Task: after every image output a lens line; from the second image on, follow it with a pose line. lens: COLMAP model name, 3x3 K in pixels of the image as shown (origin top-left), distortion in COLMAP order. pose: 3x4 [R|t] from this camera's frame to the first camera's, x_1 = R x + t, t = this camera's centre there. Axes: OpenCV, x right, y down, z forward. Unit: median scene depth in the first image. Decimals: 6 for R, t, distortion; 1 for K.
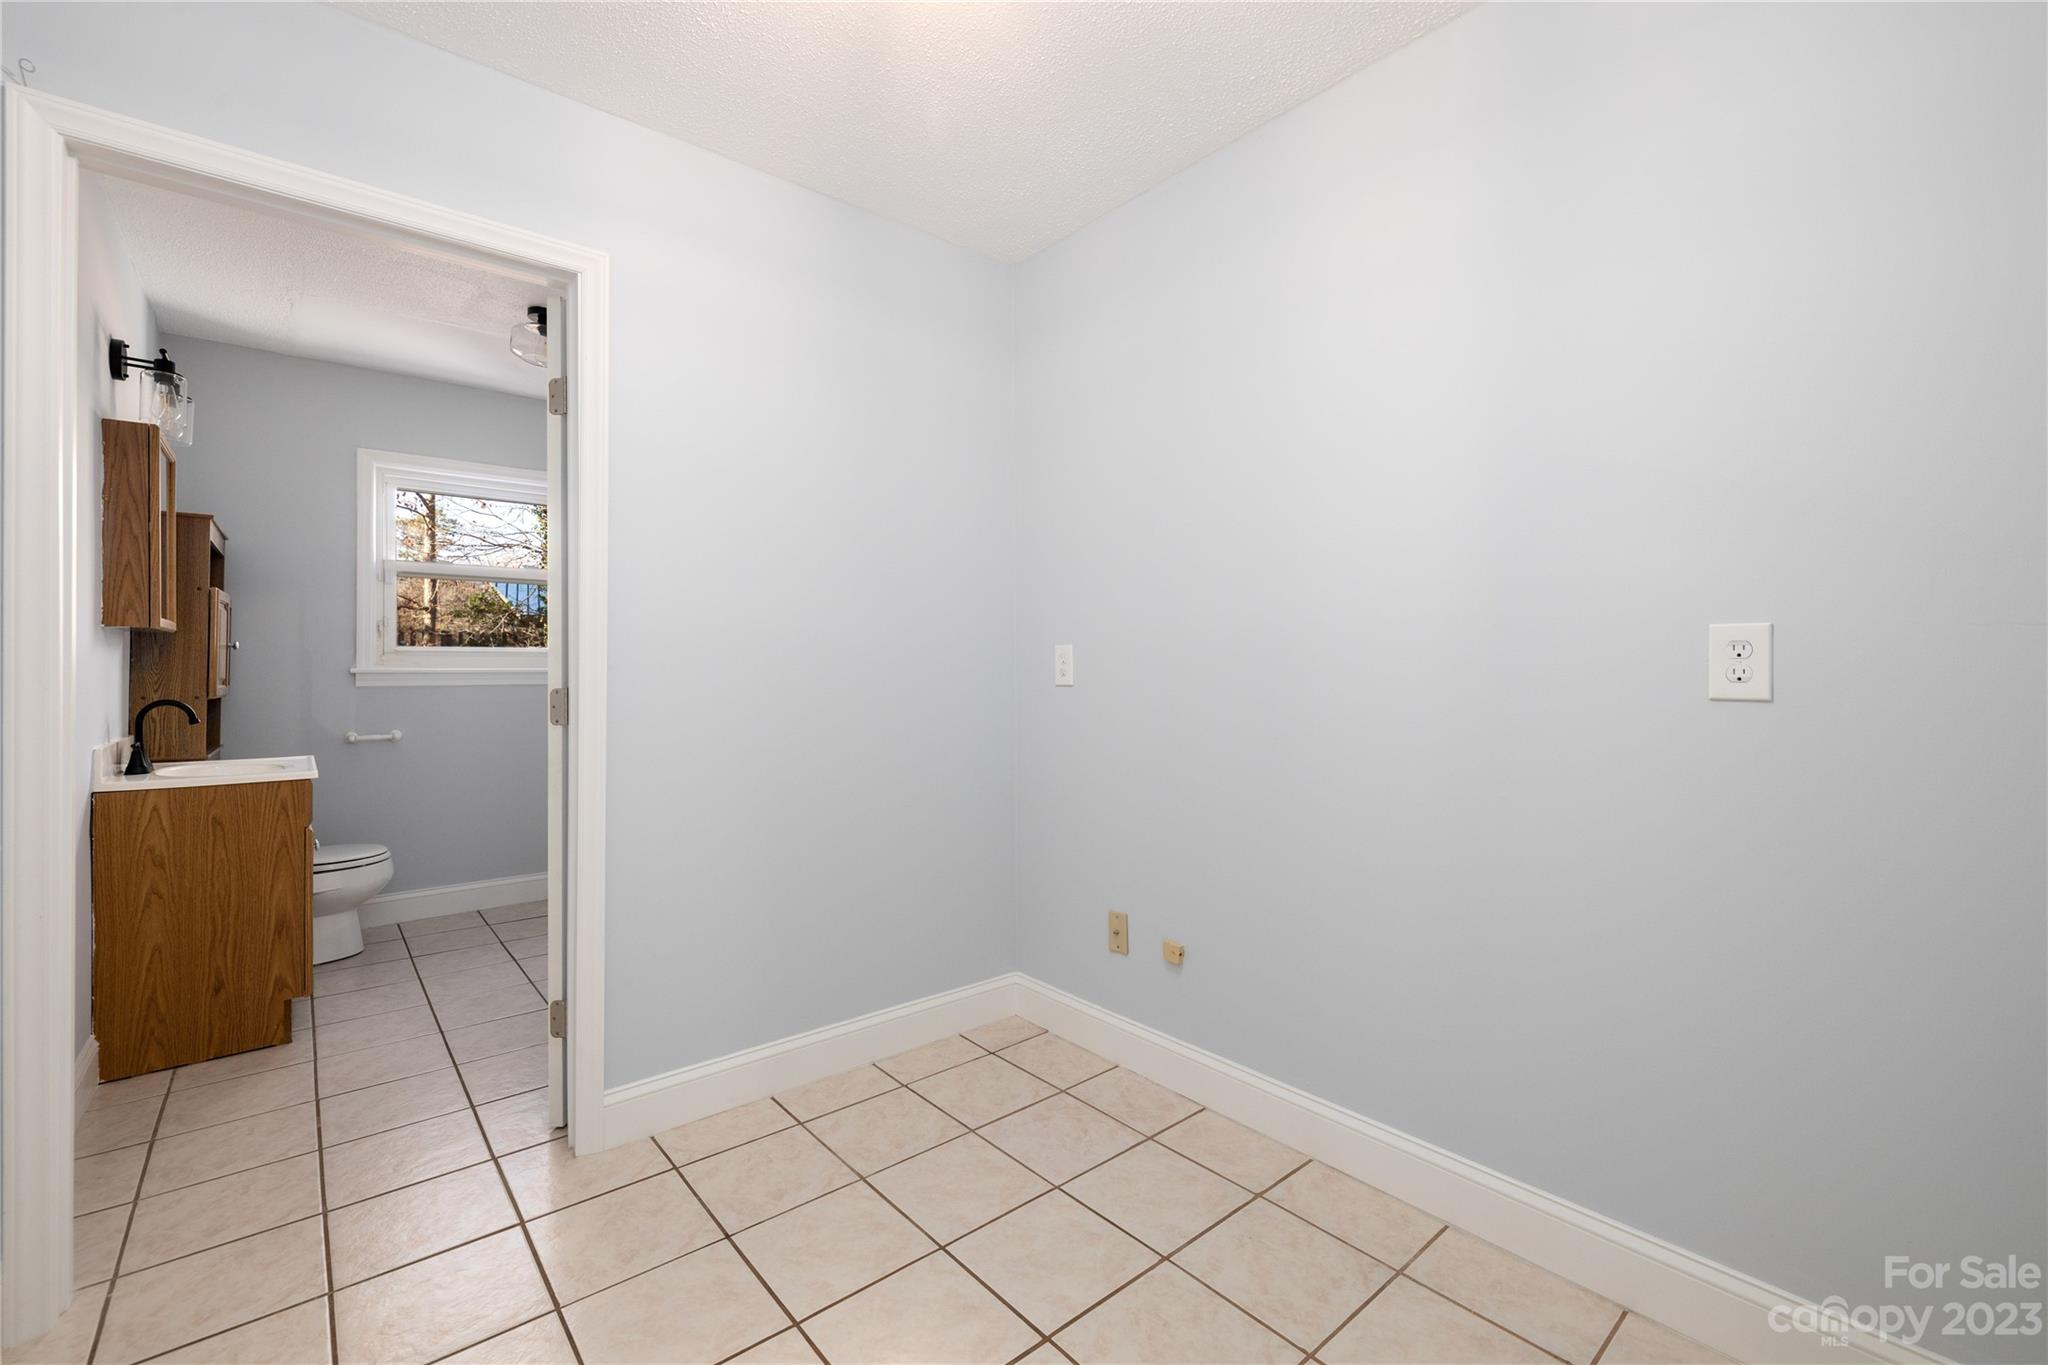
lens RADIAL K [[853.9, 0, 1025.3], [0, 853.9, 679.7], [0, 0, 1]] dist [-0.000967, 0.000147]
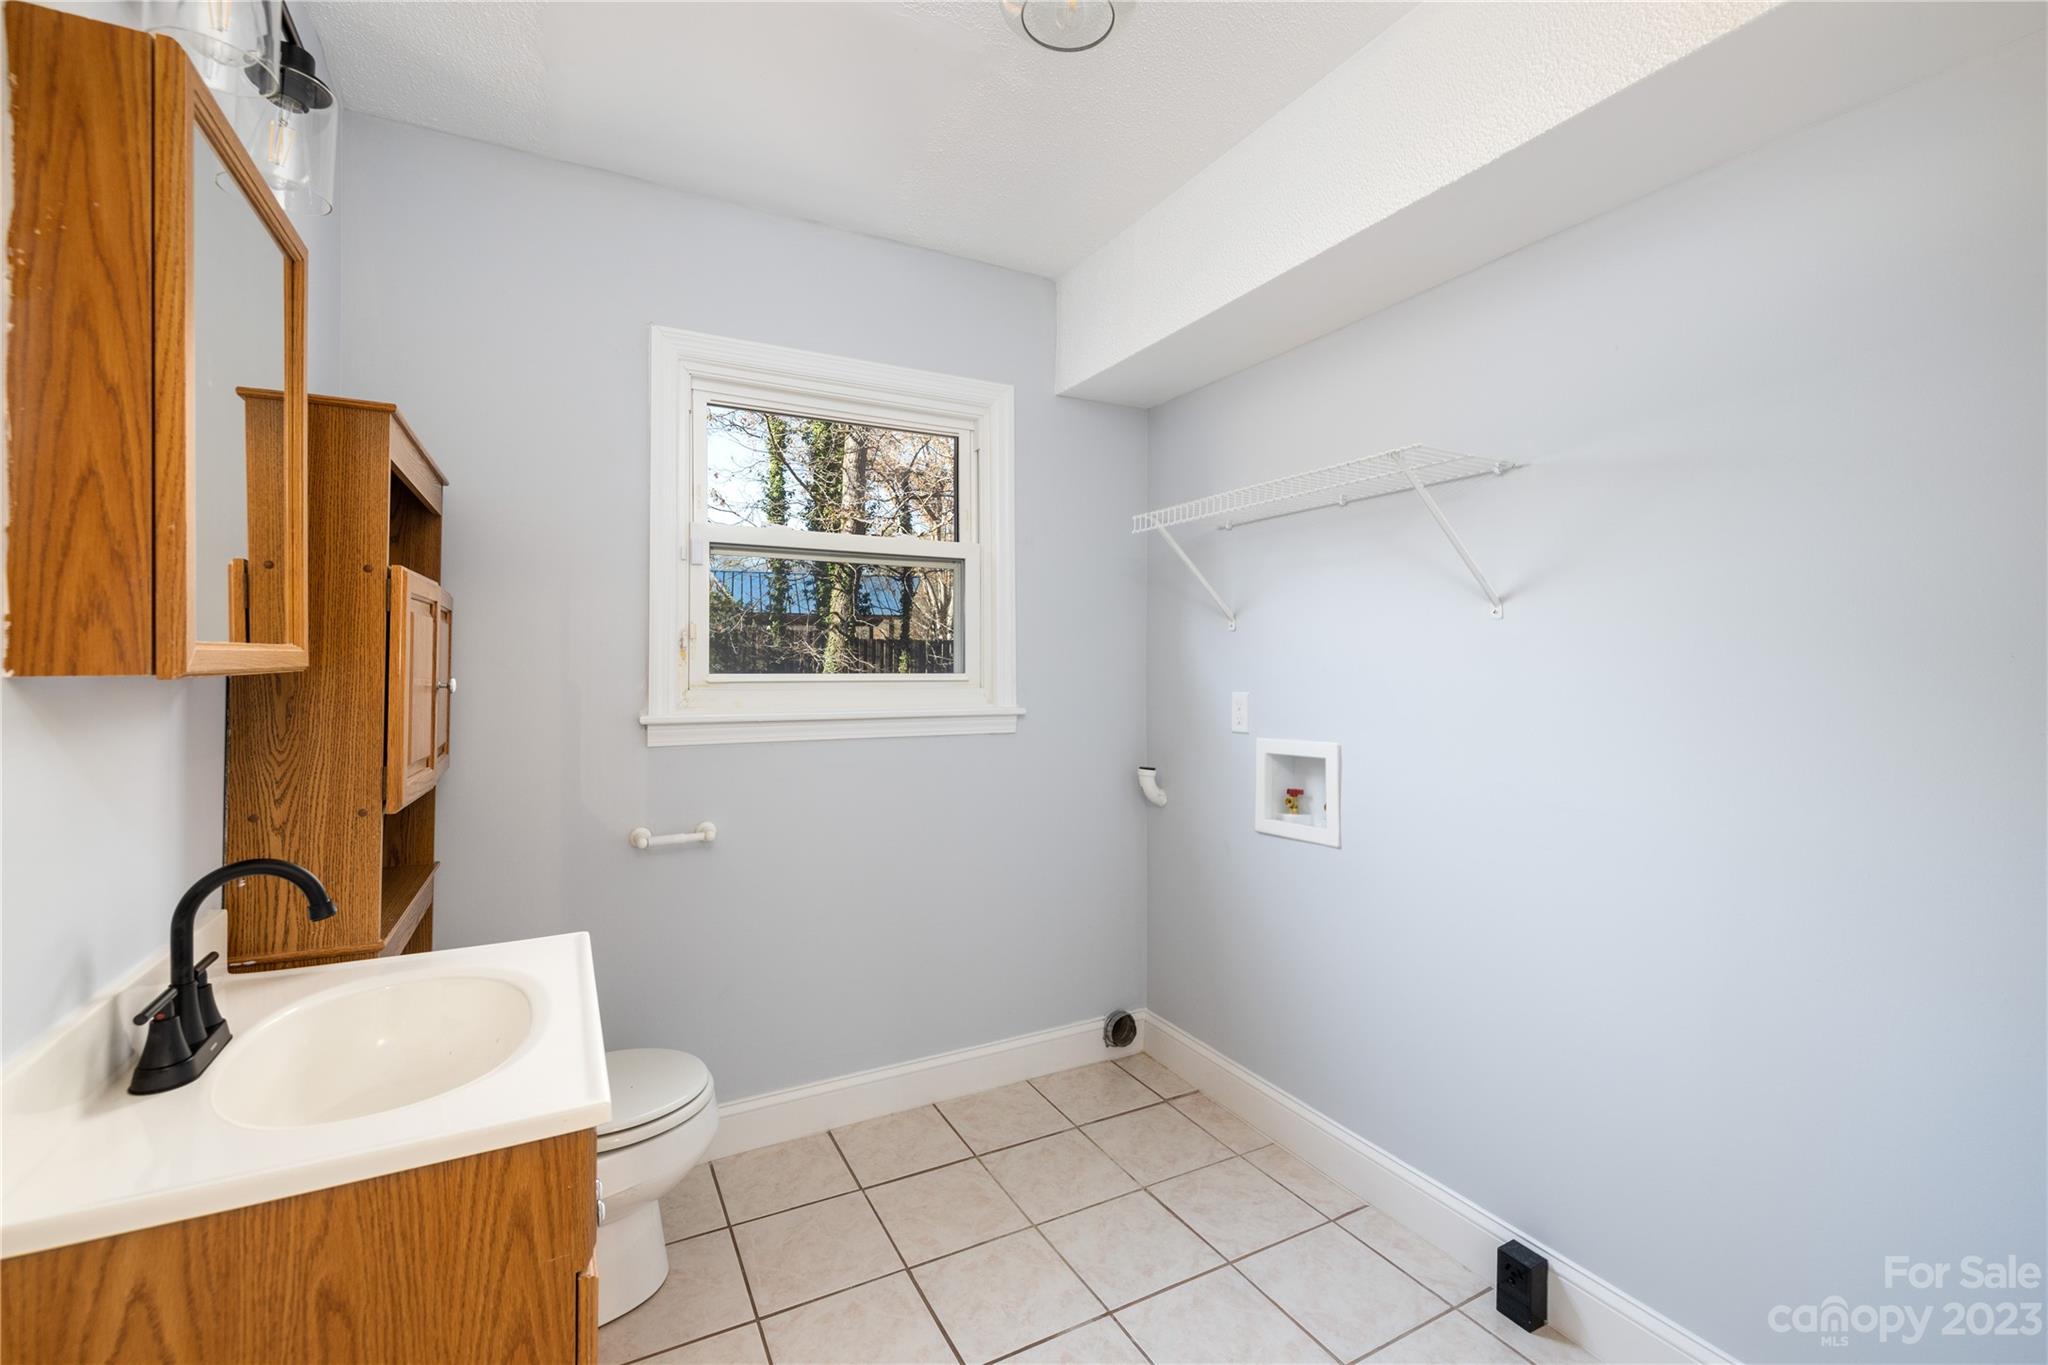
lens RADIAL K [[853.9, 0, 1025.8], [0, 853.9, 676.4], [0, 0, 1]] dist [-0.000967, 0.000147]
pose [[0.979161, 0.005512, -0.203012, -0.546076], [-0.004786, 0.999980, 0.004067, -0.054345], [0.203030, -0.003010, 0.979168, 0.639580]]
